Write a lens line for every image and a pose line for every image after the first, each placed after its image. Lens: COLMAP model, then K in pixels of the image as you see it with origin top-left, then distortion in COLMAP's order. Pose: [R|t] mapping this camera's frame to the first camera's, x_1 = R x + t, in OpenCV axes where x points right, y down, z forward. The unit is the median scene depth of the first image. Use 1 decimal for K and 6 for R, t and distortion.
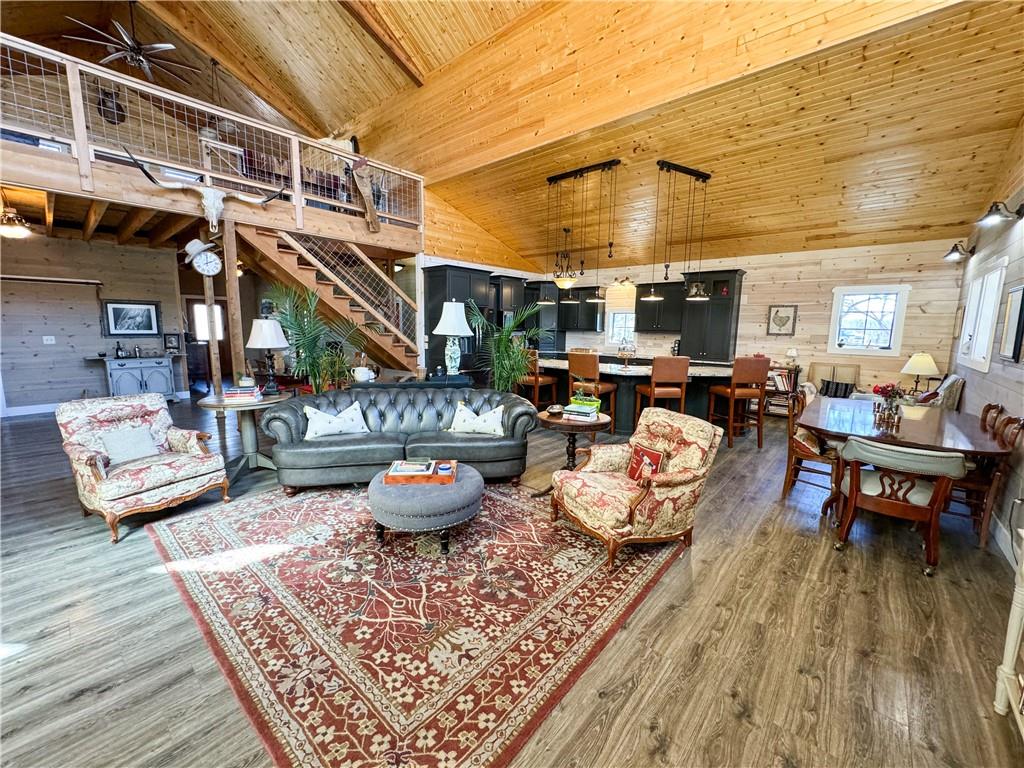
lens RADIAL K [[409.3, 0, 510.5], [0, 409.3, 385.1], [0, 0, 1]] dist [-0.003630, -0.000220]
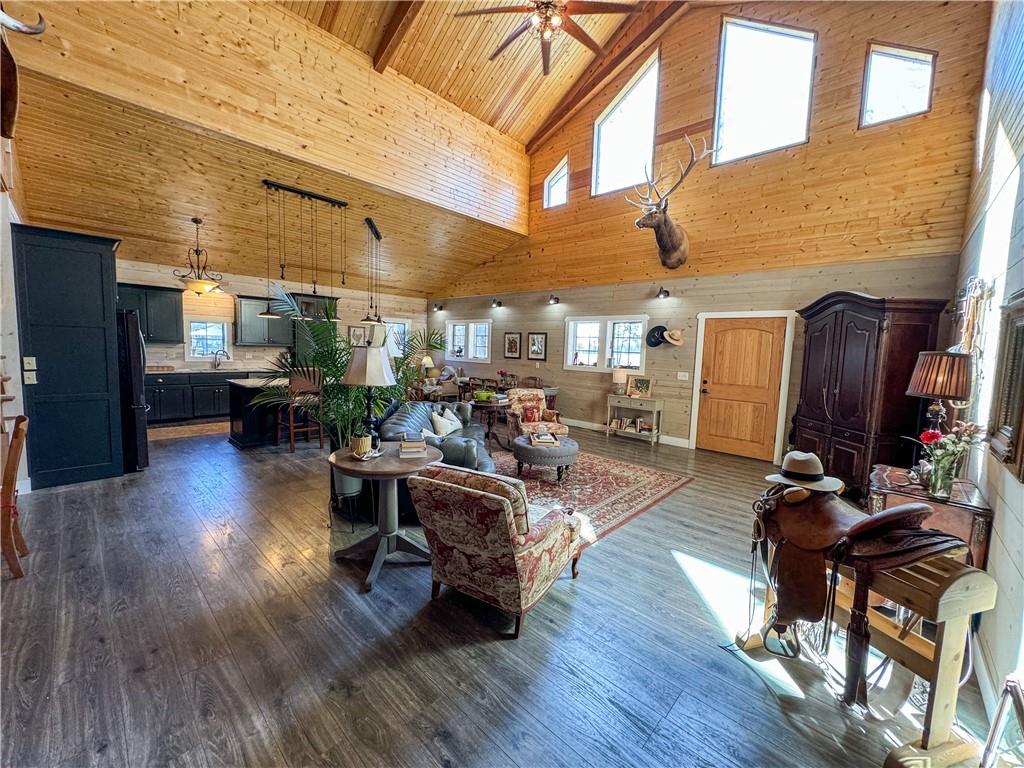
lens RADIAL K [[409.3, 0, 515.6], [0, 409.3, 383.7], [0, 0, 1]] dist [-0.003630, -0.000220]
pose [[0.024336, -0.104907, 0.994184, -1.928970], [0.109229, 0.988804, 0.101666, -0.205388], [-0.993719, 0.106120, 0.035522, 1.057174]]
